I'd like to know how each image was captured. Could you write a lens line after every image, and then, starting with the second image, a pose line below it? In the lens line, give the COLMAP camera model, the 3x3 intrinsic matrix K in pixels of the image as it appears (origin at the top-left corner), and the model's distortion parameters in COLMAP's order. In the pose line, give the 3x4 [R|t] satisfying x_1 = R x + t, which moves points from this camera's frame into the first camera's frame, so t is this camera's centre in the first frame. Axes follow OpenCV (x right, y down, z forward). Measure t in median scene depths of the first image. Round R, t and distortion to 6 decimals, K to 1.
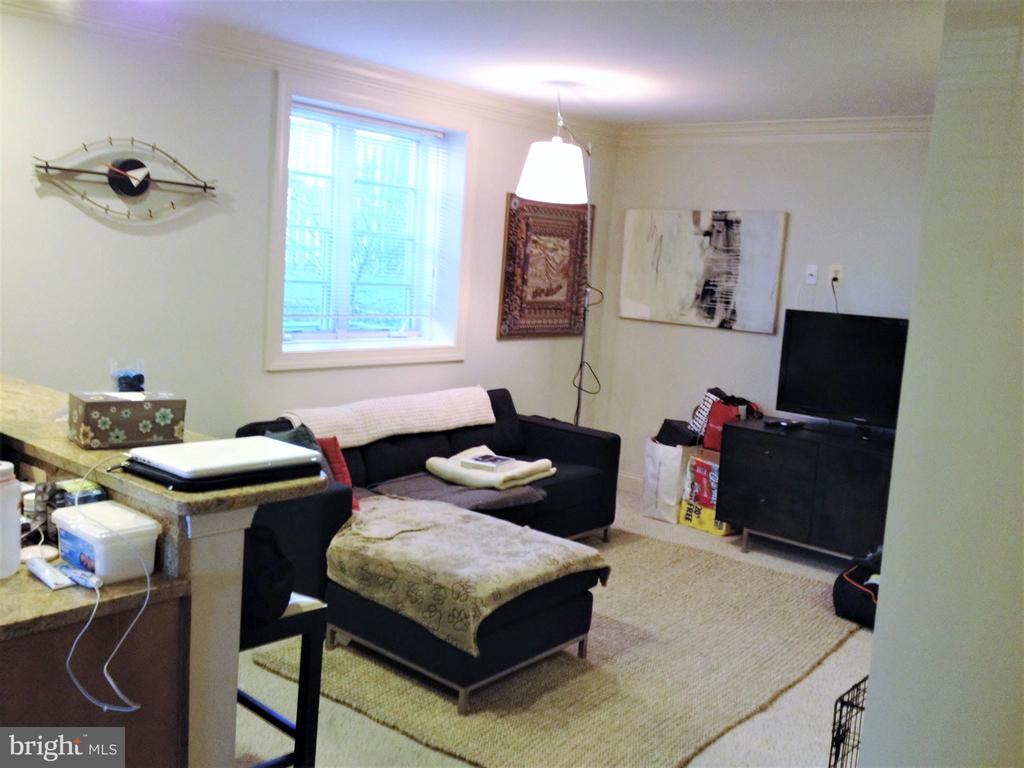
lens RADIAL K [[951.6, 0, 519.6], [0, 951.6, 377.3], [0, 0, 1]] dist [0.201701, -0.464966]
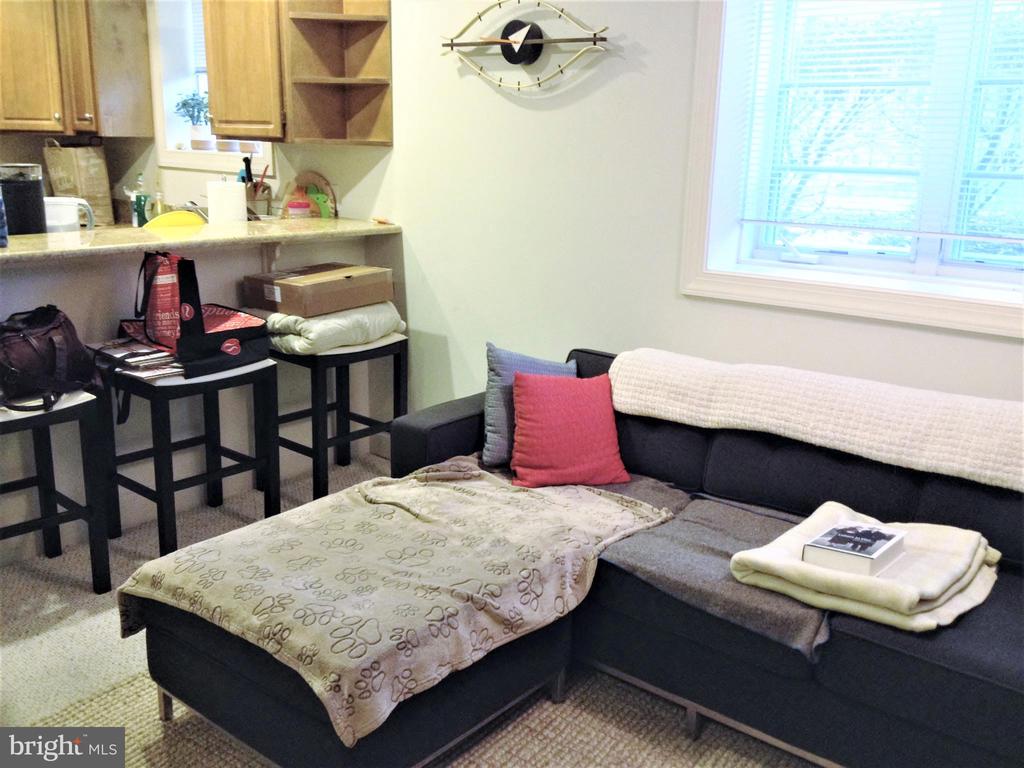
lens RADIAL K [[951.6, 0, 519.6], [0, 951.6, 377.3], [0, 0, 1]] dist [0.201701, -0.464966]
pose [[-0.001315, 0.170634, -0.985334, 0.381723], [-0.151069, 0.973992, 0.168872, -0.041063], [0.988522, 0.149076, 0.024497, 0.742893]]
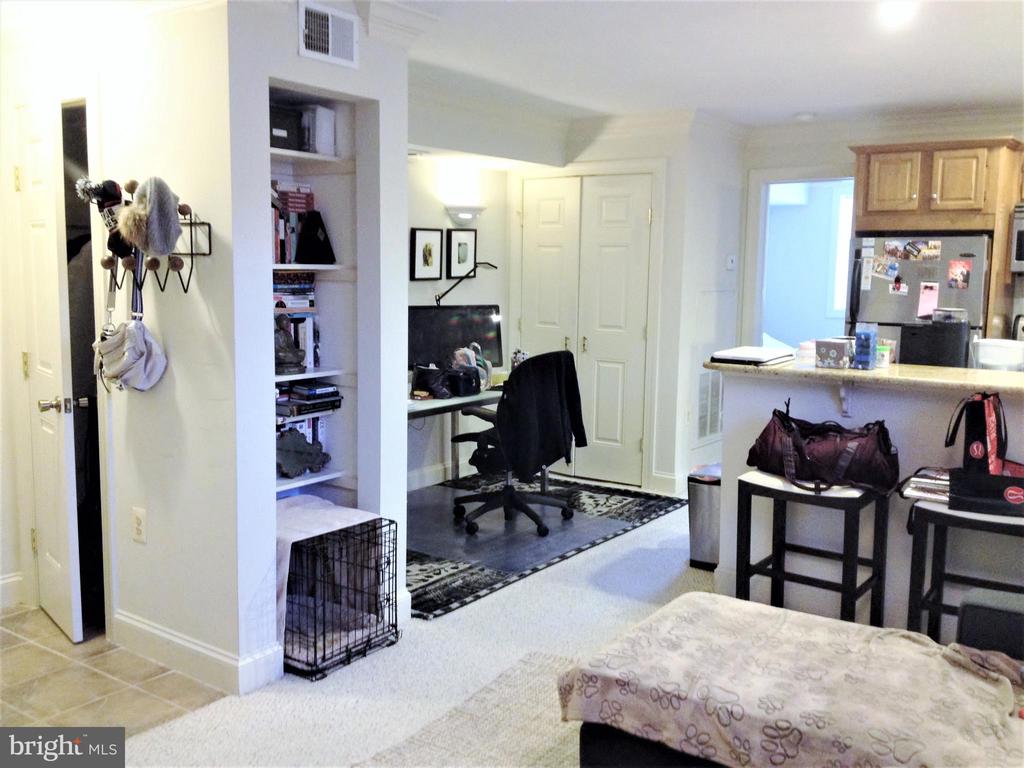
lens RADIAL K [[951.6, 0, 519.6], [0, 951.6, 377.3], [0, 0, 1]] dist [0.201701, -0.464966]
pose [[-0.992530, -0.071431, -0.098906, 0.142962], [-0.093424, 0.966365, 0.239603, -0.116497], [0.078464, 0.247054, -0.965820, 1.120680]]
